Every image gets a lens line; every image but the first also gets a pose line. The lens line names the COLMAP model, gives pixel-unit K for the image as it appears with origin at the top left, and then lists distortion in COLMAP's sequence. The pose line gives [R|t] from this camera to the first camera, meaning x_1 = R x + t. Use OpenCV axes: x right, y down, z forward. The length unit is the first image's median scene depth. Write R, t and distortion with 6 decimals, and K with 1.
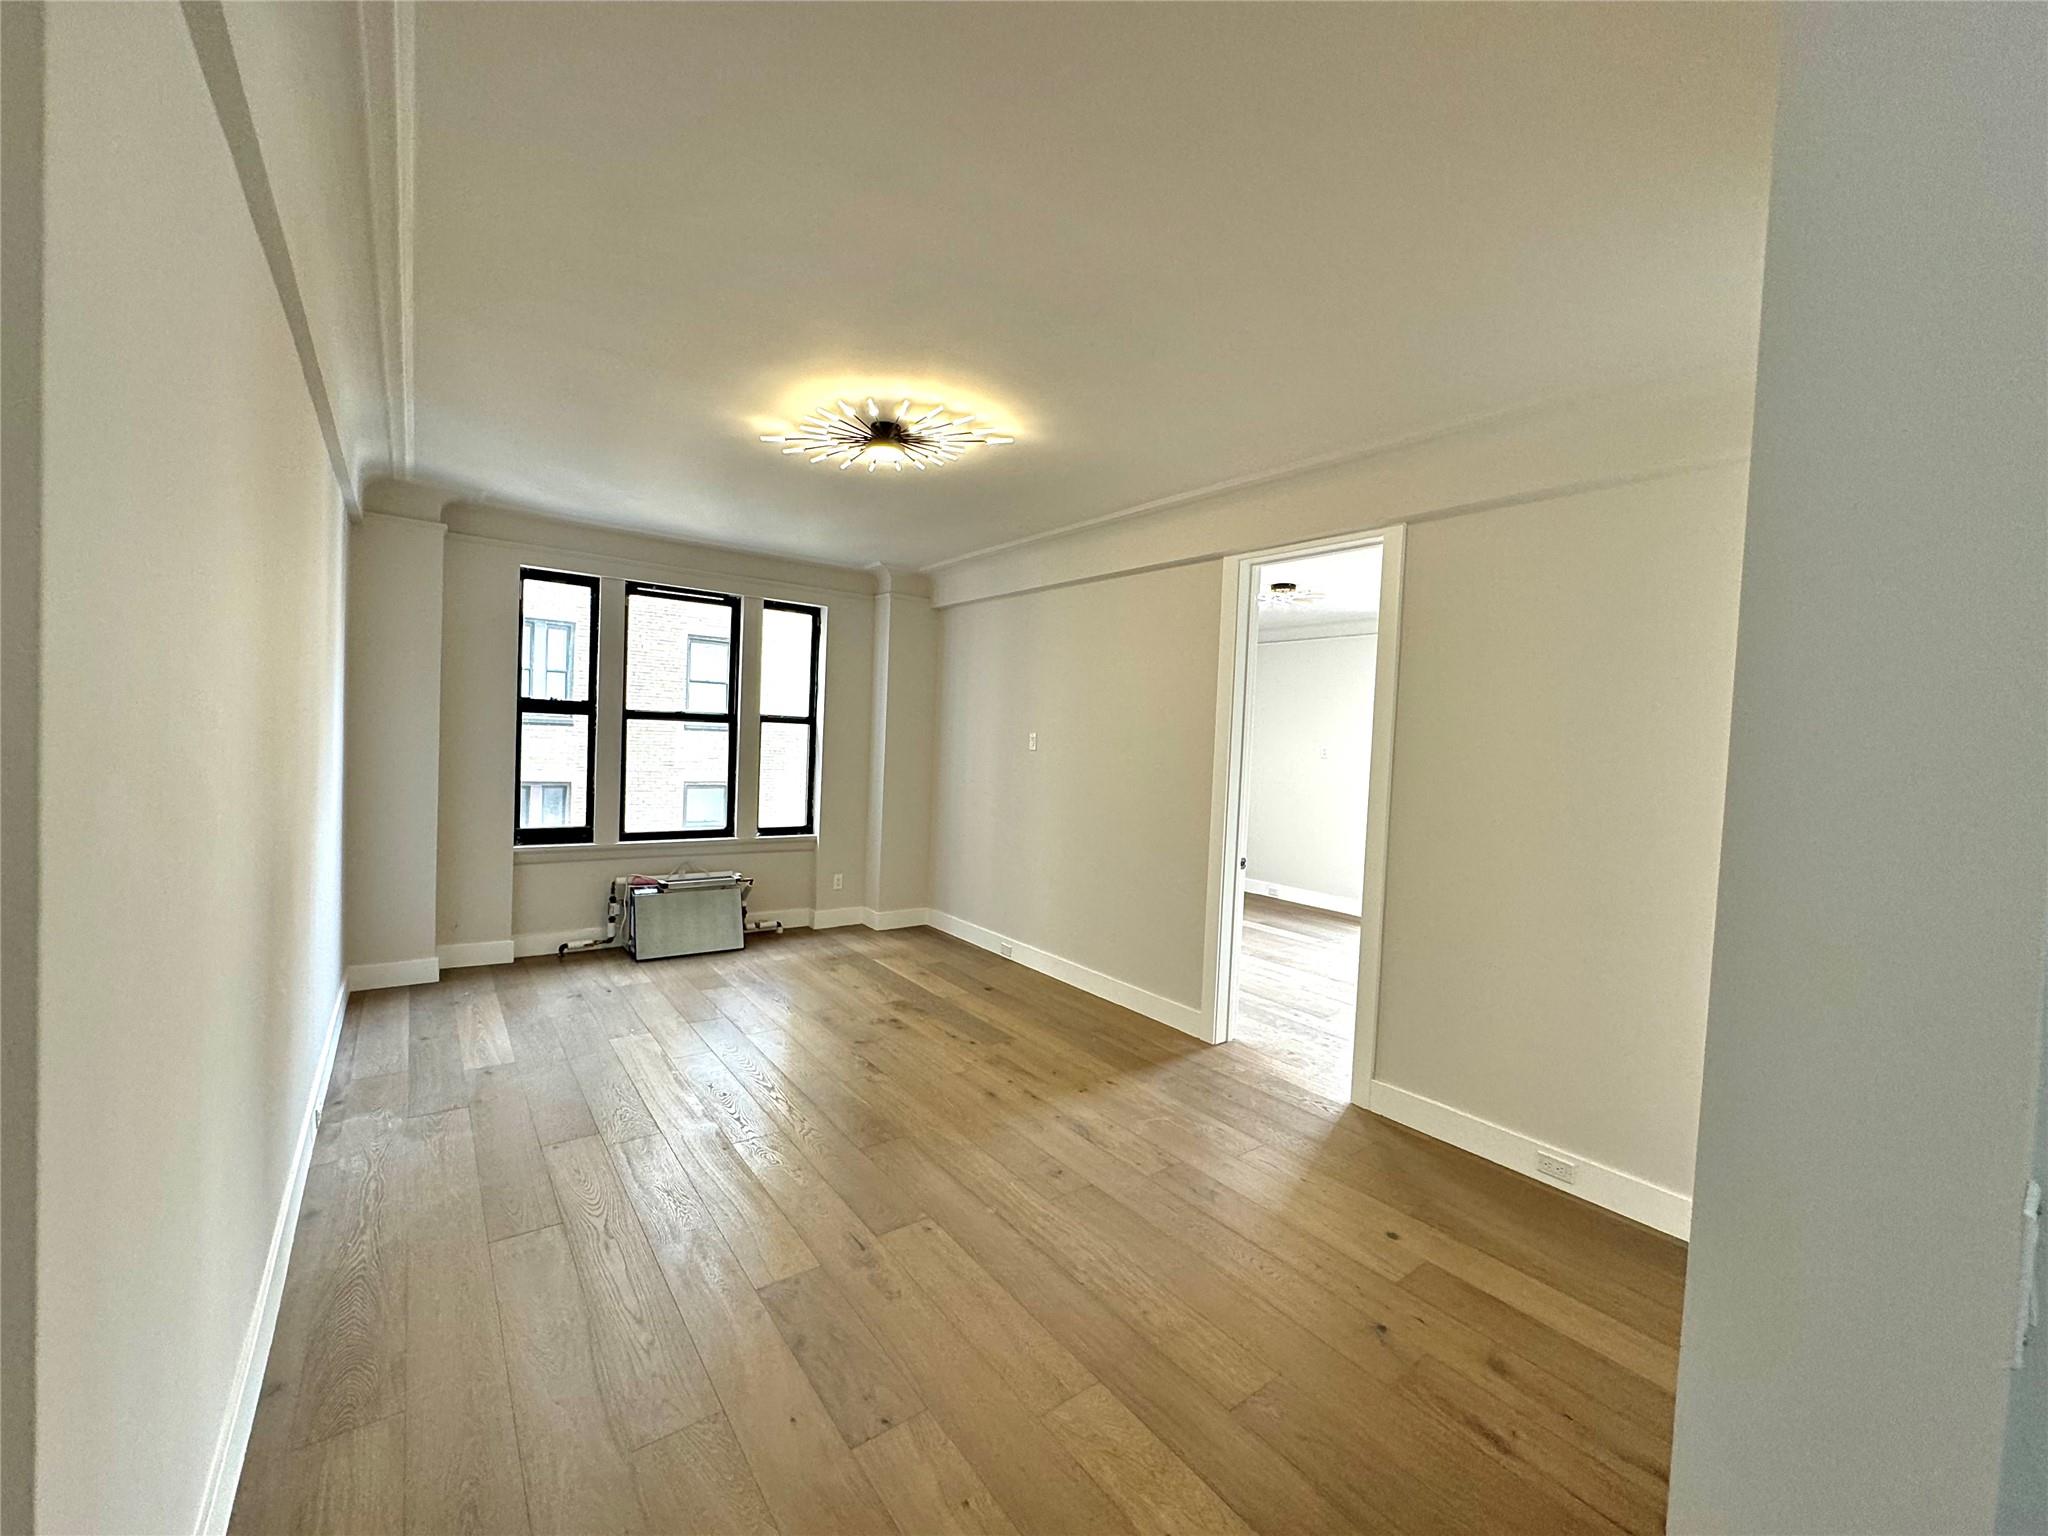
lens RADIAL K [[820.4, 0, 1024.0], [0, 820.4, 768.0], [0, 0, 1]] dist [0.001526, -0.000138]
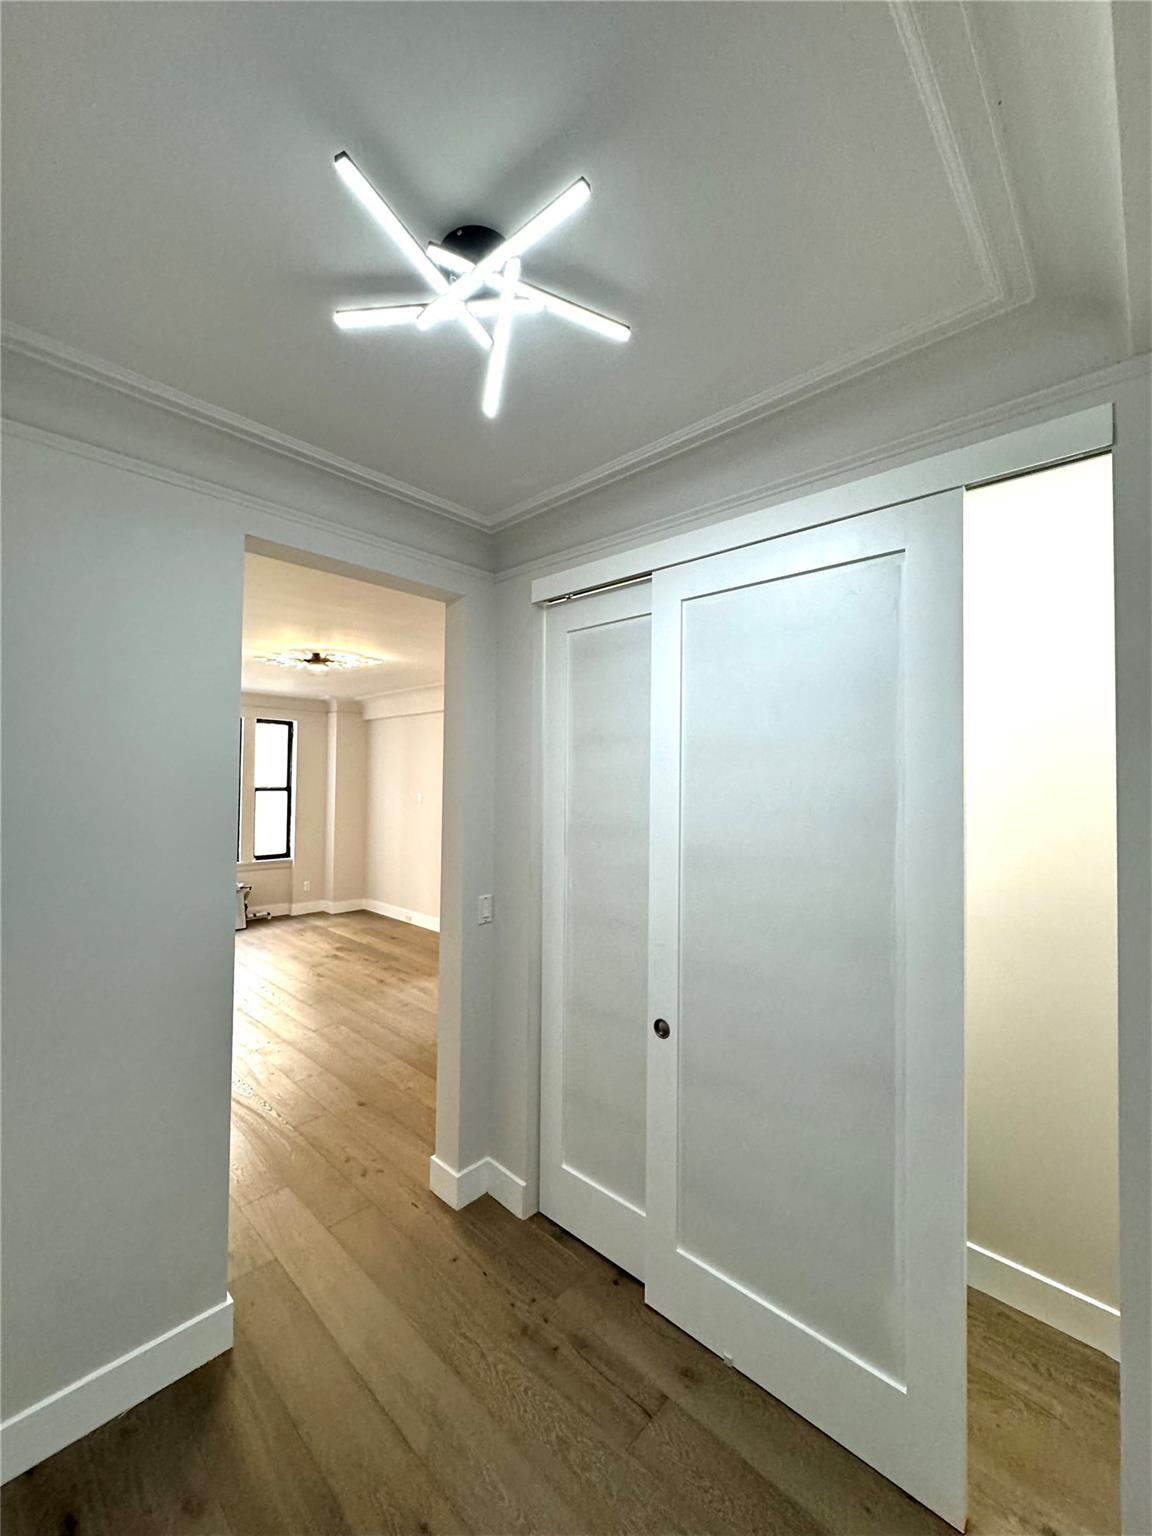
lens RADIAL K [[615.3, 0, 576.0], [0, 615.3, 768.0], [0, 0, 1]] dist [0.001526, -0.000138]
pose [[0.985125, -0.030123, 0.169176, 0.117501], [0.039358, 0.997897, -0.051503, -0.015127], [-0.167269, 0.057395, 0.984239, -0.363067]]
